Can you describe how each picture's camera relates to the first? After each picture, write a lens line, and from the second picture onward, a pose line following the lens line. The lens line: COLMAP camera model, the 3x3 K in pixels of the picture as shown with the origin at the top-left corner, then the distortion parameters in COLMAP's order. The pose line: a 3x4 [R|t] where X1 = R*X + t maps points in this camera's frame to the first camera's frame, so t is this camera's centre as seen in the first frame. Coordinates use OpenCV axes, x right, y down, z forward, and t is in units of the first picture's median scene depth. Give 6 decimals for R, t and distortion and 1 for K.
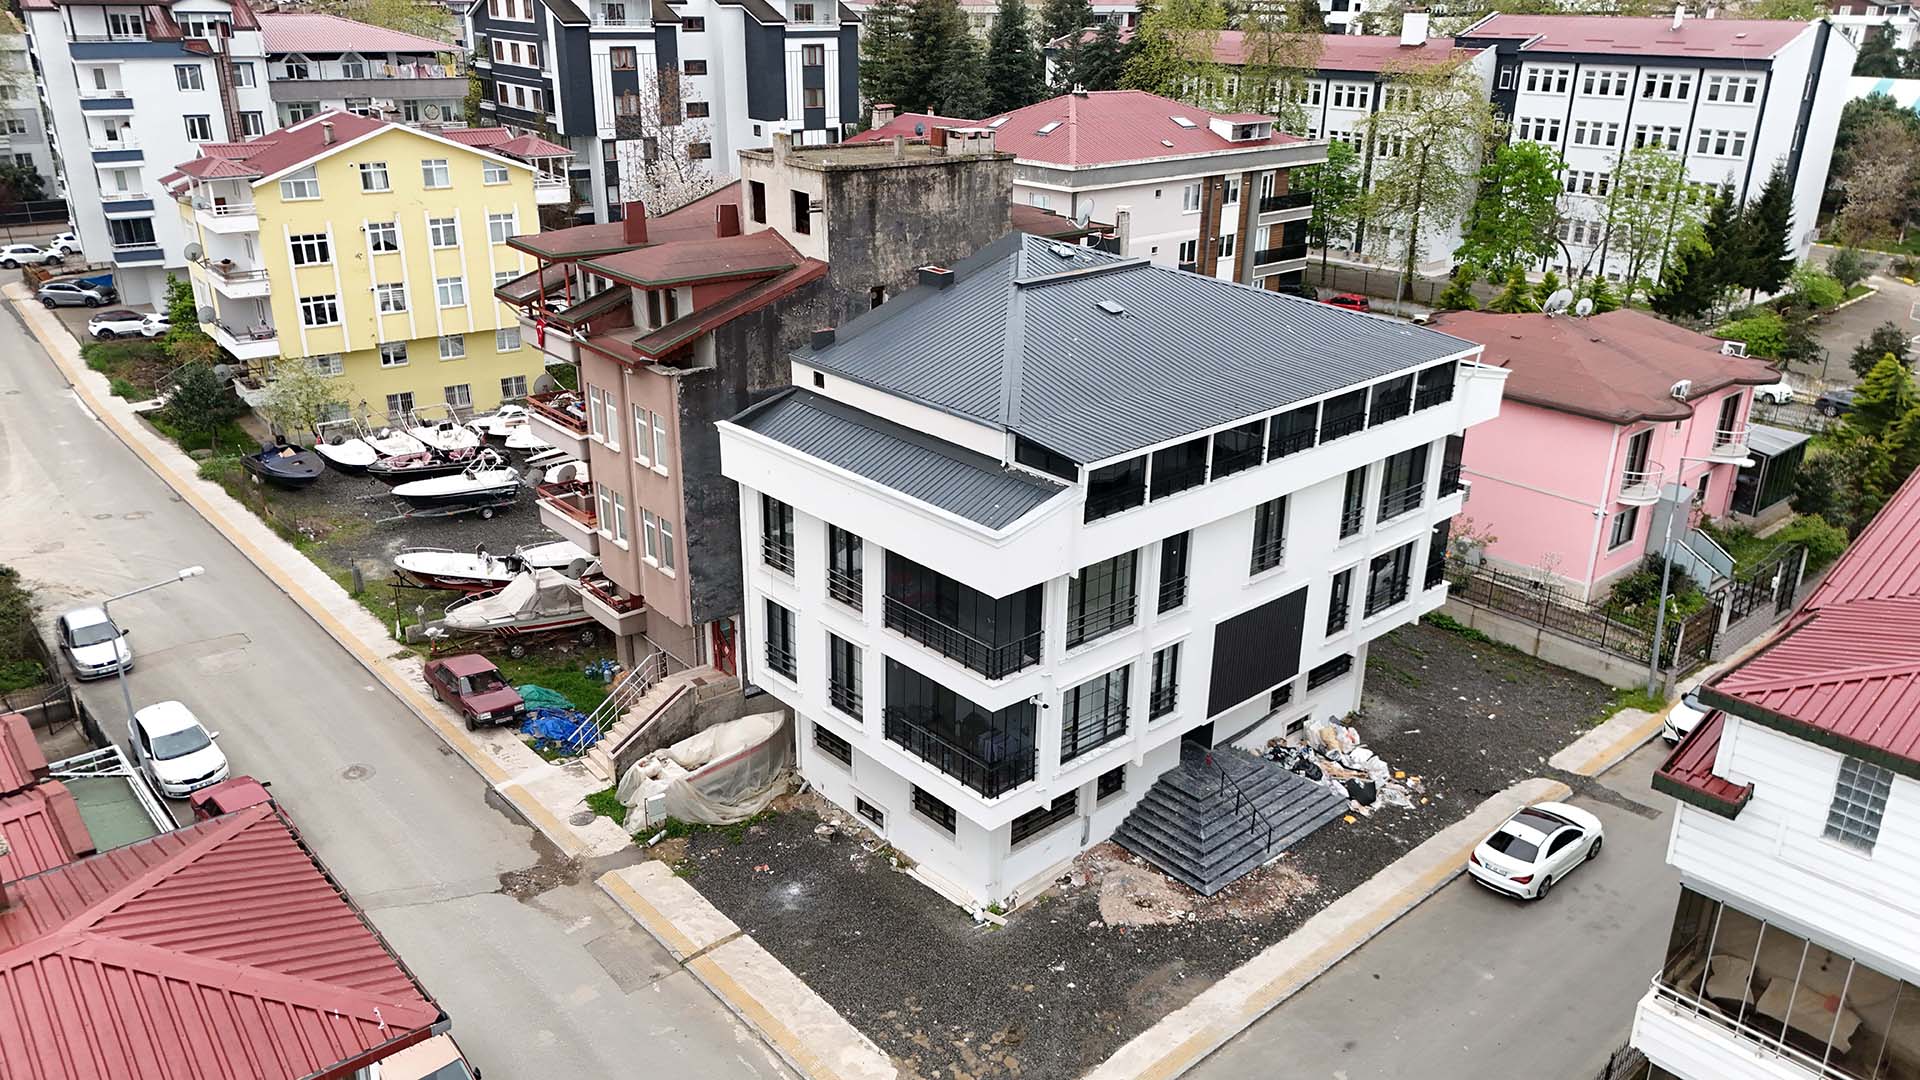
lens RADIAL K [[1404.1, 0, 960.0], [0, 1404.1, 540.0], [0, 0, 1]] dist [0.081406, -0.078018]
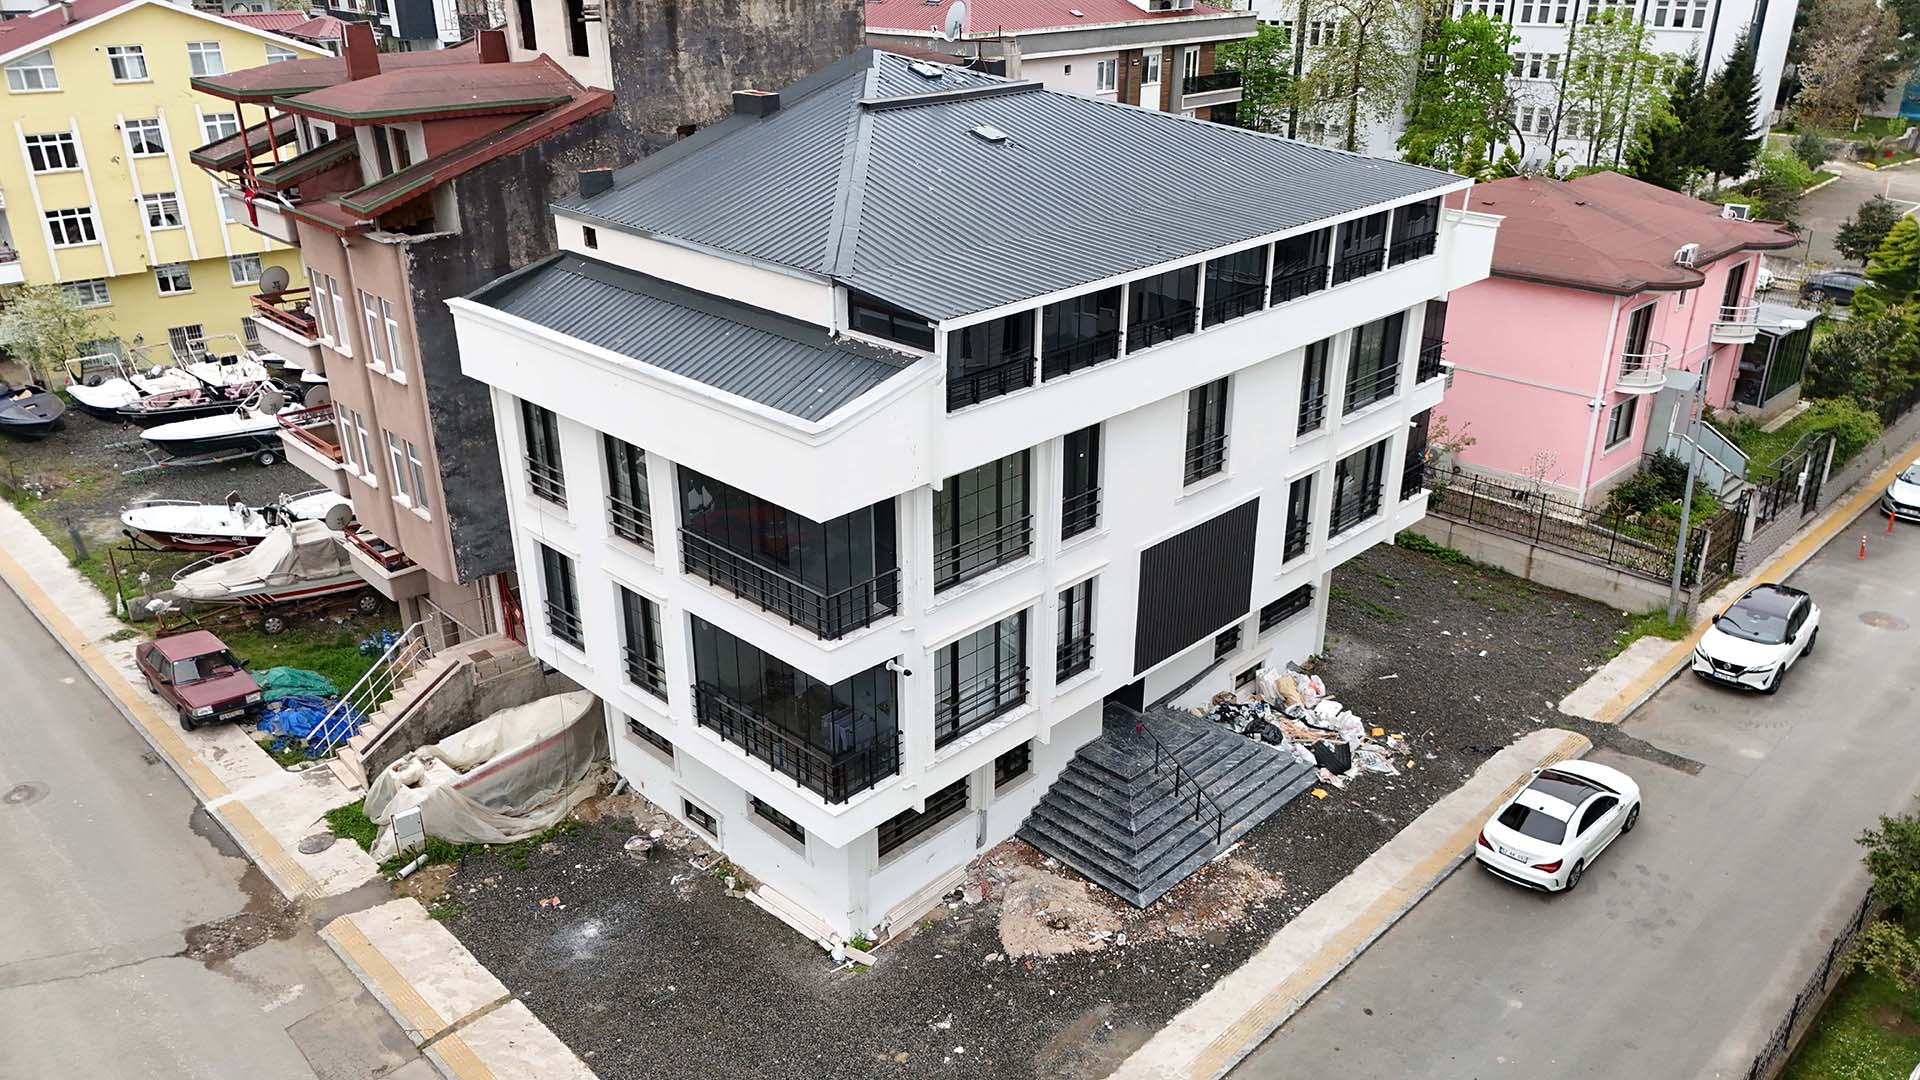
lens RADIAL K [[1404.1, 0, 960.0], [0, 1404.1, 540.0], [0, 0, 1]] dist [0.081406, -0.078018]
pose [[0.998298, -0.039521, 0.042891, 0.047740], [0.038001, 0.998640, 0.035700, 0.021021], [-0.044244, -0.034009, 0.998442, 0.228473]]
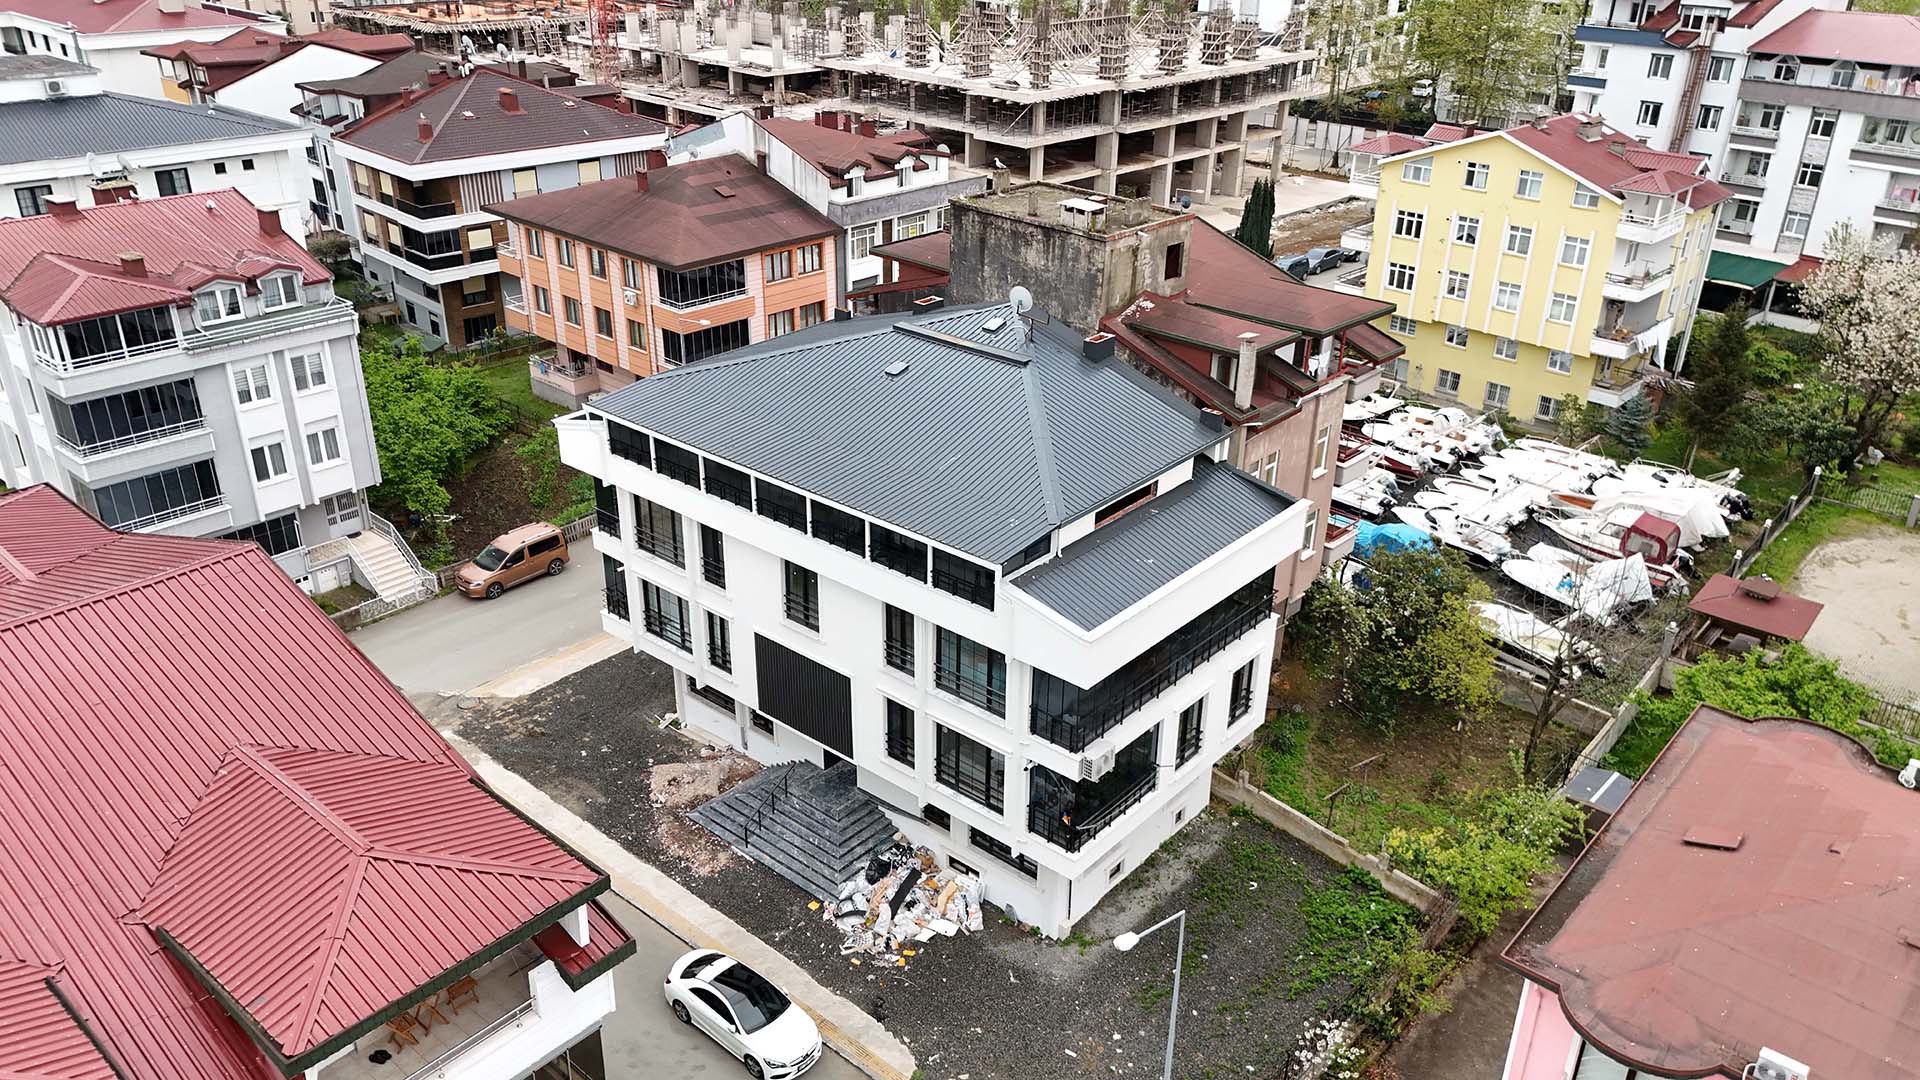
lens RADIAL K [[1421.2, 0, 960.0], [0, 1421.2, 540.0], [0, 0, 1]] dist [0.053674, -0.043937]
pose [[0.130313, 0.422246, -0.897066, 1.096781], [-0.379125, 0.857242, 0.348426, -0.428027], [0.916124, 0.294696, 0.271794, 0.730482]]
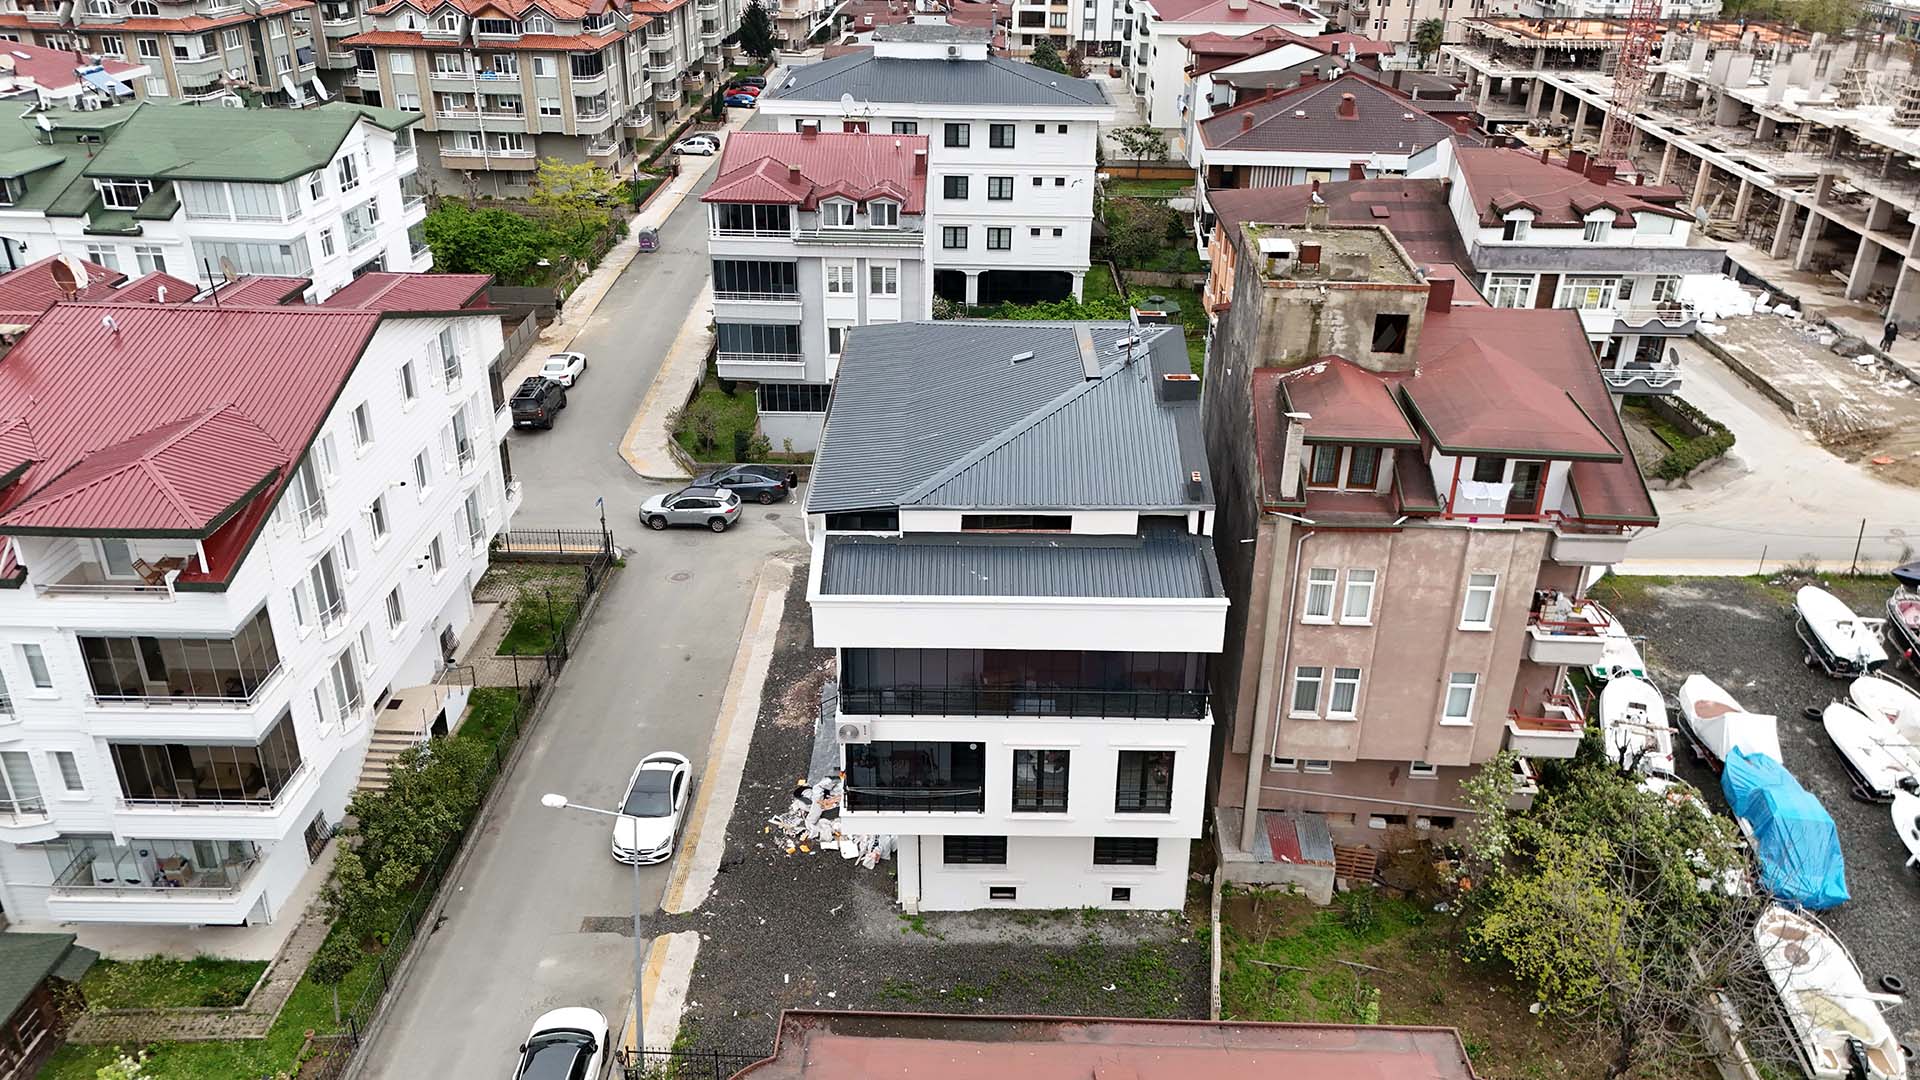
lens RADIAL K [[1408.0, 0, 960.0], [0, 1408.0, 540.0], [0, 0, 1]] dist [0.124129, -0.207175]
pose [[-0.674031, 0.306582, -0.672079, 0.909022], [-0.289389, 0.727499, 0.622092, -0.716834], [0.679659, 0.613802, -0.401636, 1.427339]]
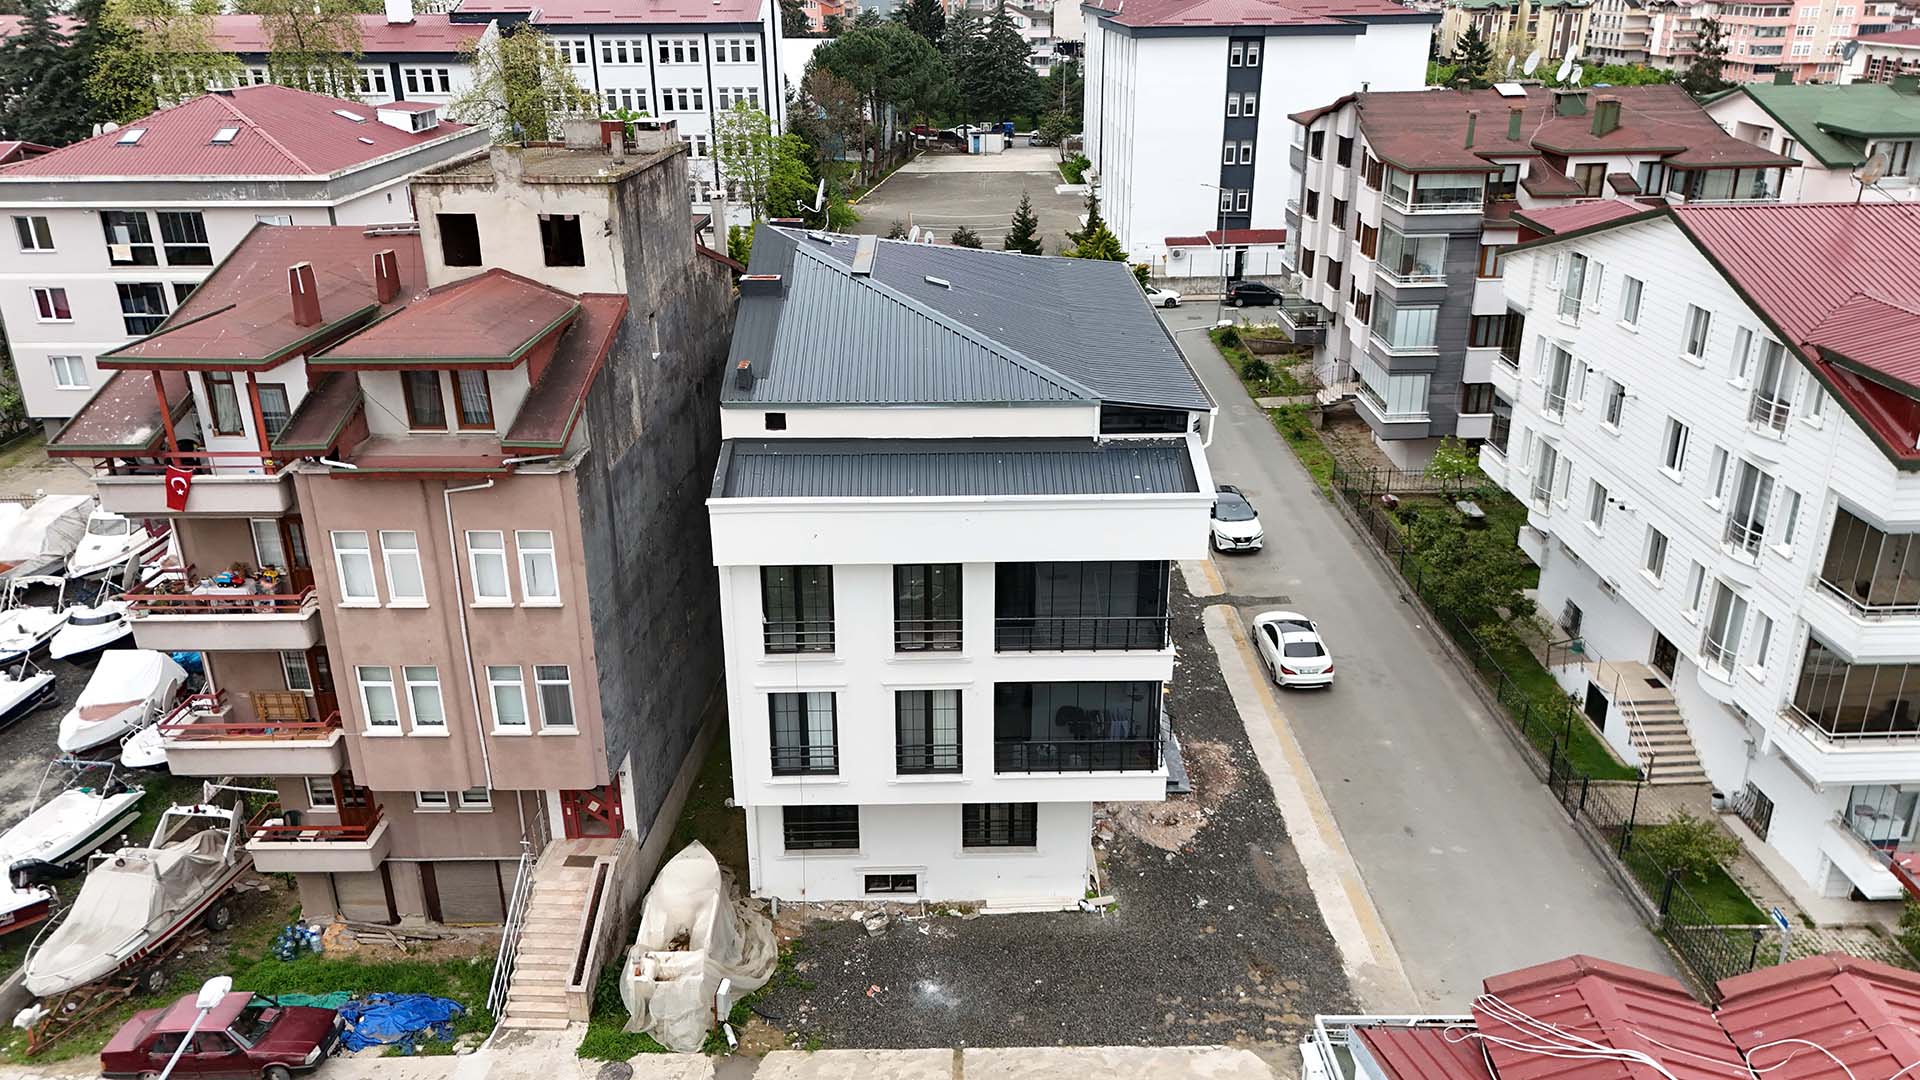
lens RADIAL K [[1408.0, 0, 960.0], [0, 1408.0, 540.0], [0, 0, 1]] dist [0.124129, -0.207175]
pose [[0.657077, -0.301599, 0.690860, -0.569292], [0.294537, 0.946340, 0.132996, -0.113980], [-0.693900, 0.116095, 0.710651, 0.297474]]
